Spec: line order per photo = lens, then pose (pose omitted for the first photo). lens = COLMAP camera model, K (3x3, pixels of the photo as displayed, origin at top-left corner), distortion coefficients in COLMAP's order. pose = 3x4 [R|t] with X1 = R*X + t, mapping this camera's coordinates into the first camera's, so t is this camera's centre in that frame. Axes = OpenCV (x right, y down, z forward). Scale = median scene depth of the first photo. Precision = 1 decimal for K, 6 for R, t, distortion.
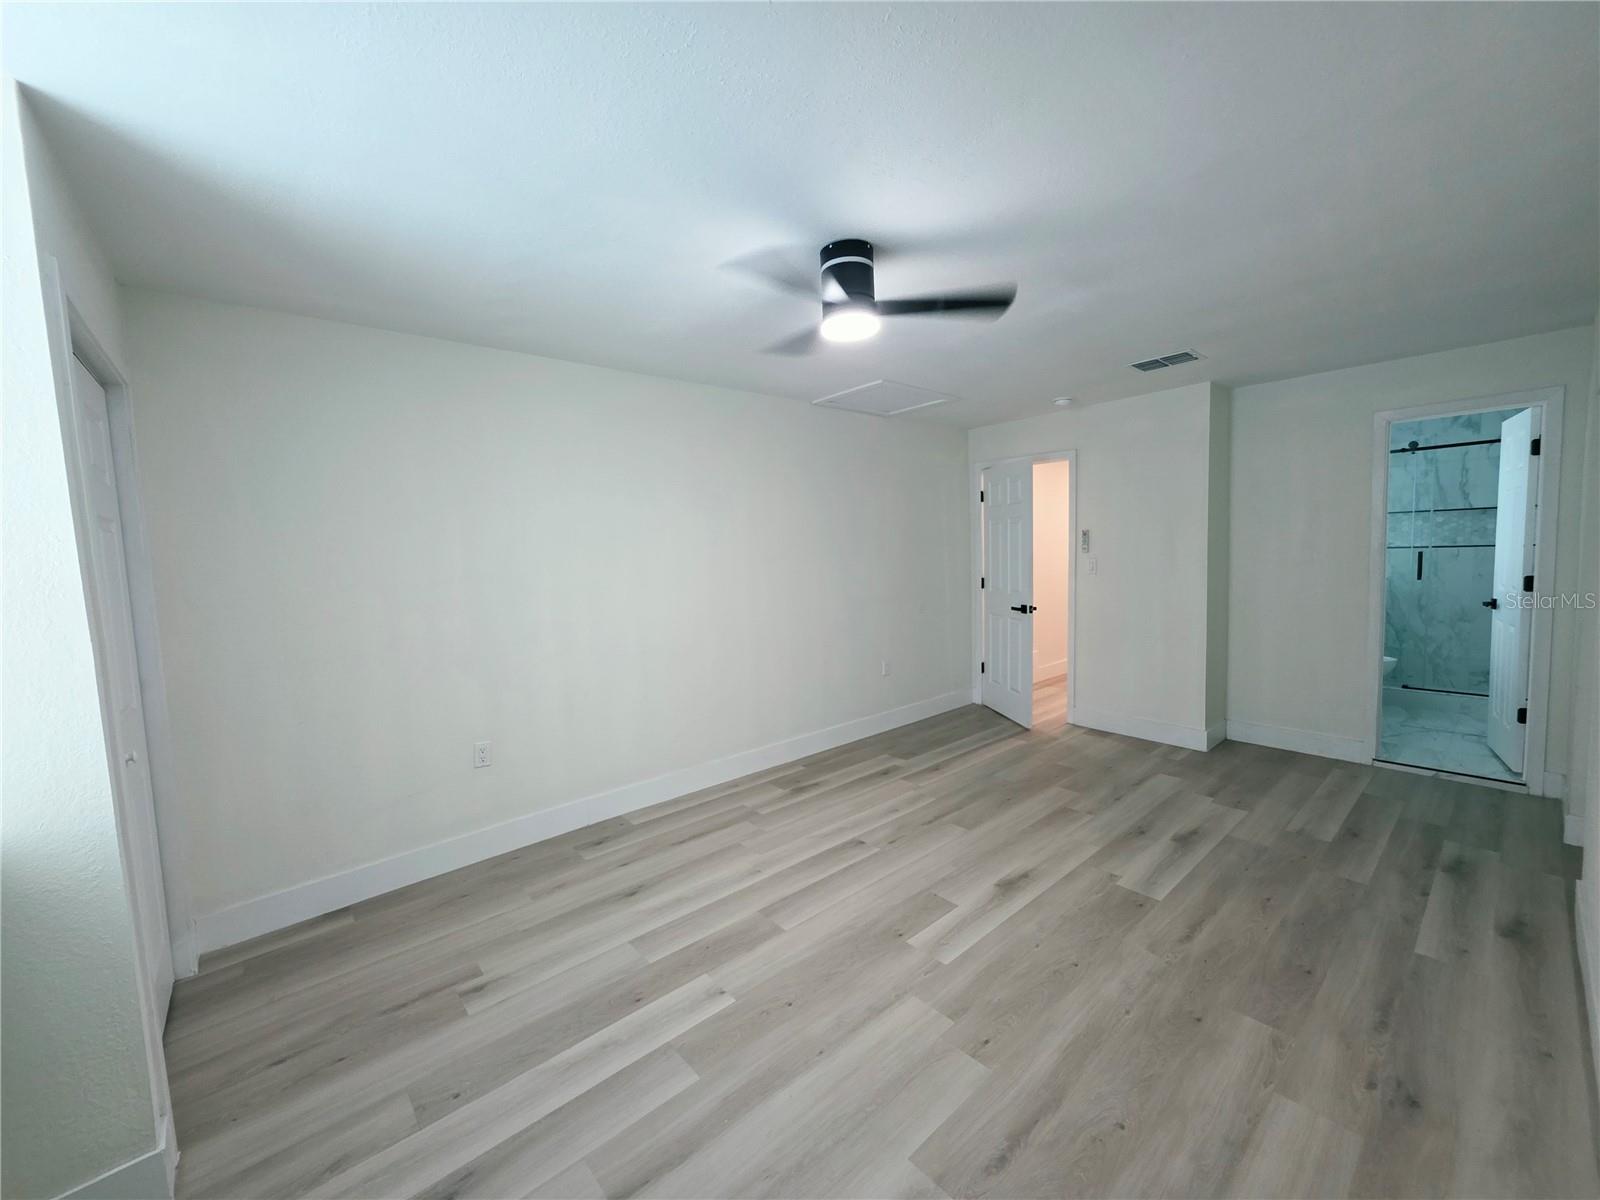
lens RADIAL K [[638.8, 0, 802.7], [0, 638.8, 600.1], [0, 0, 1]] dist [0.001370, 0.000207]
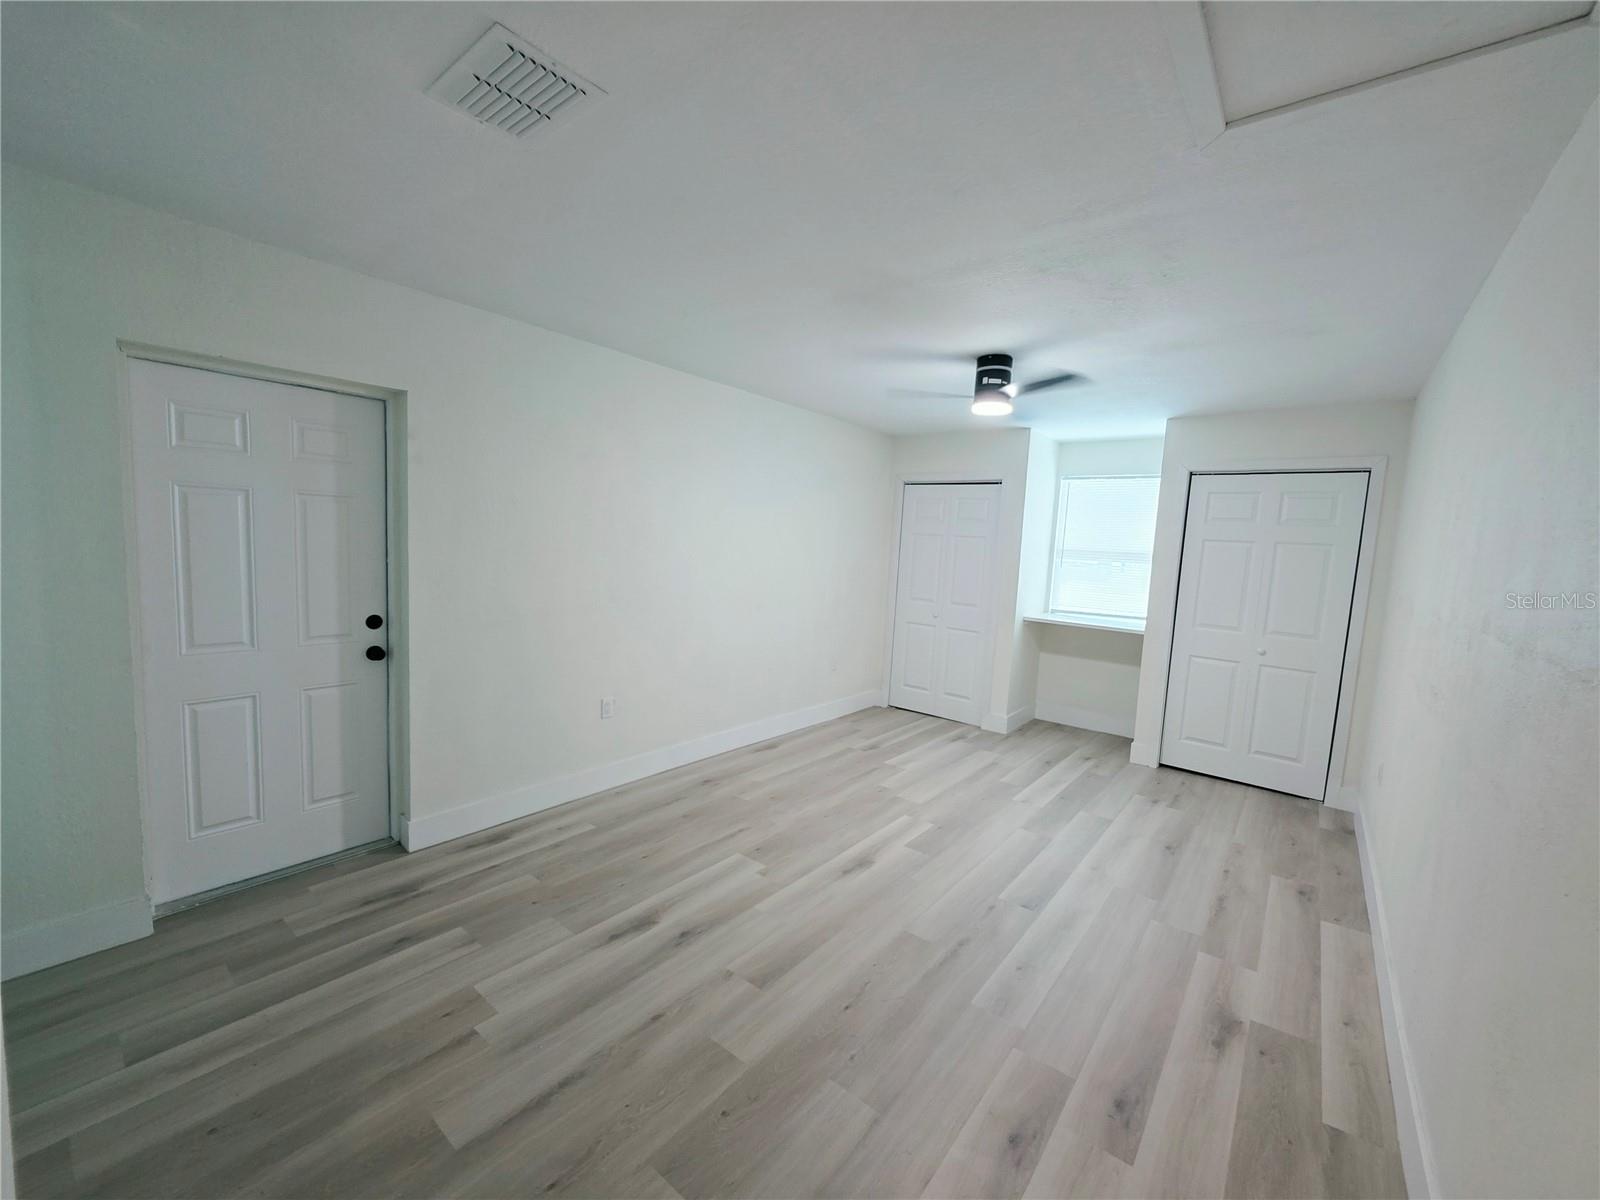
lens RADIAL K [[638.8, 0, 802.7], [0, 638.8, 600.1], [0, 0, 1]] dist [0.001370, 0.000207]
pose [[-0.985476, -0.000504, -0.169817, 0.528181], [-0.031270, 0.983434, 0.178547, -0.162648], [0.166913, 0.181264, -0.969166, 1.701491]]
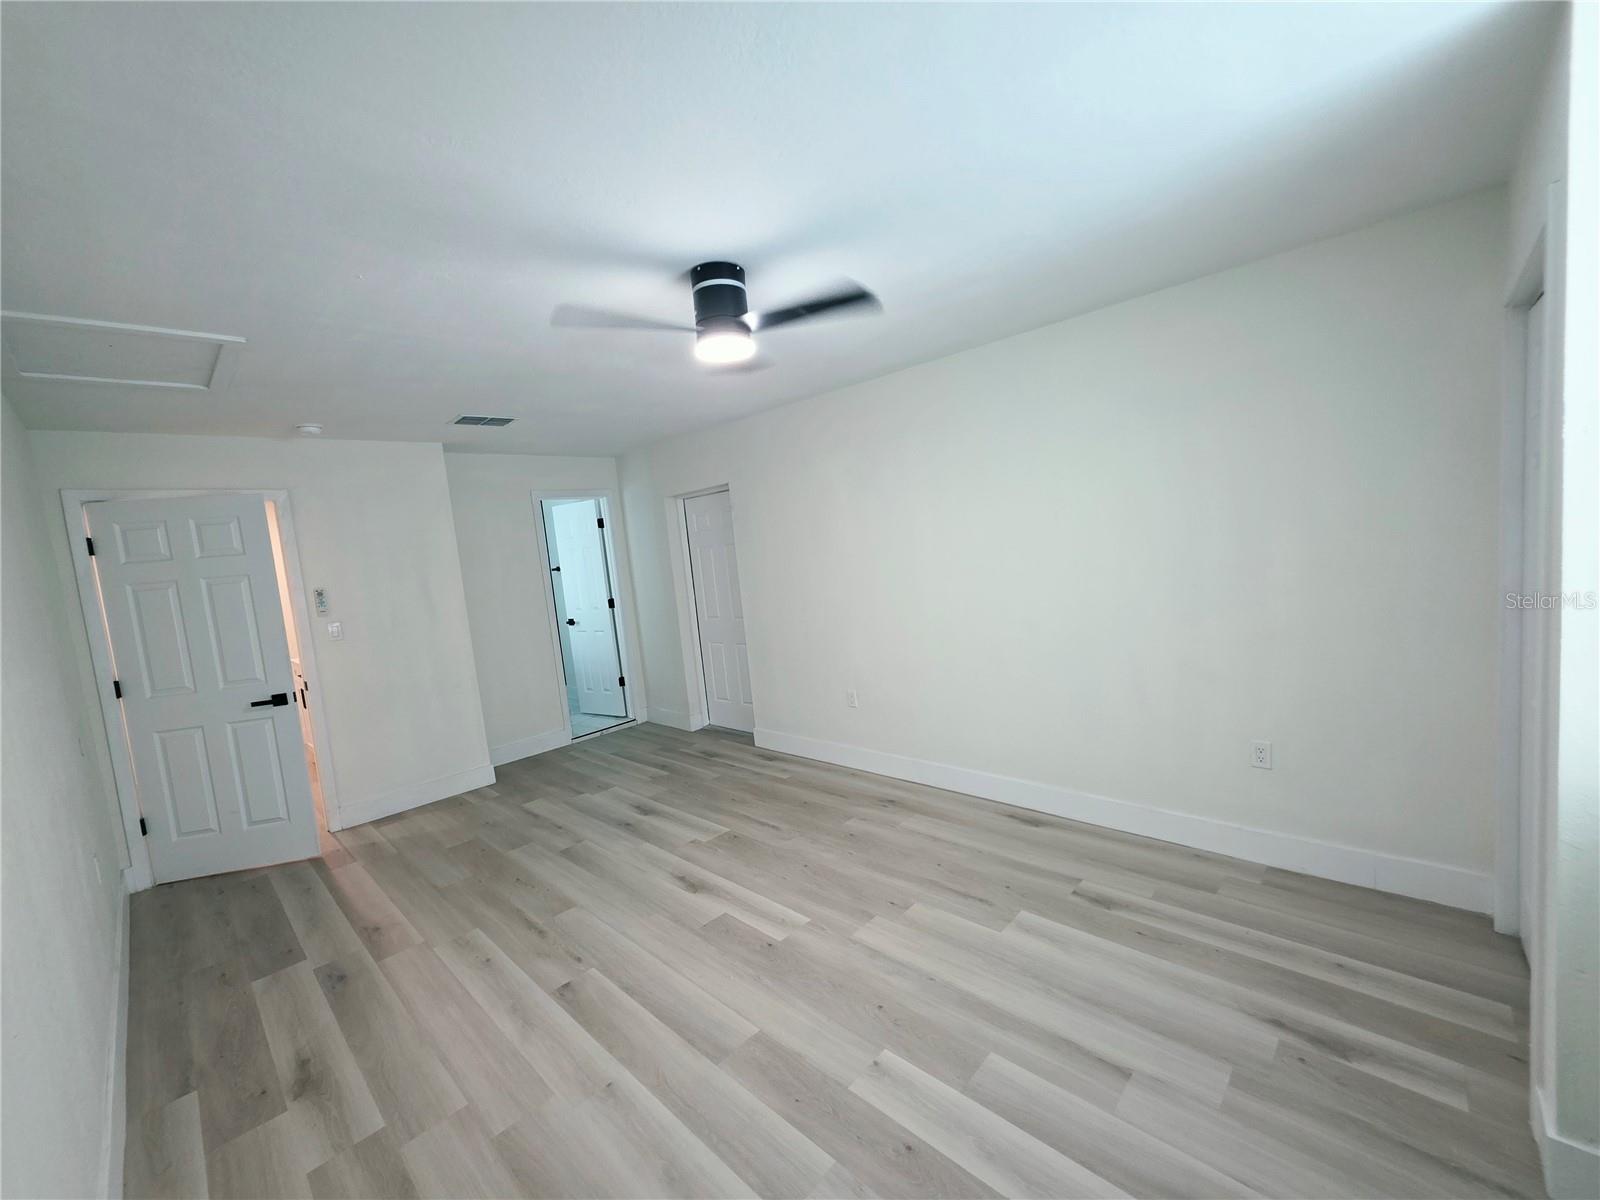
lens RADIAL K [[638.8, 0, 802.7], [0, 638.8, 600.1], [0, 0, 1]] dist [0.001370, 0.000207]
pose [[-0.079559, -0.050373, 0.995557, -0.646035], [0.178290, 0.981899, 0.063930, -0.057740], [-0.980756, 0.182584, -0.069138, 0.701942]]
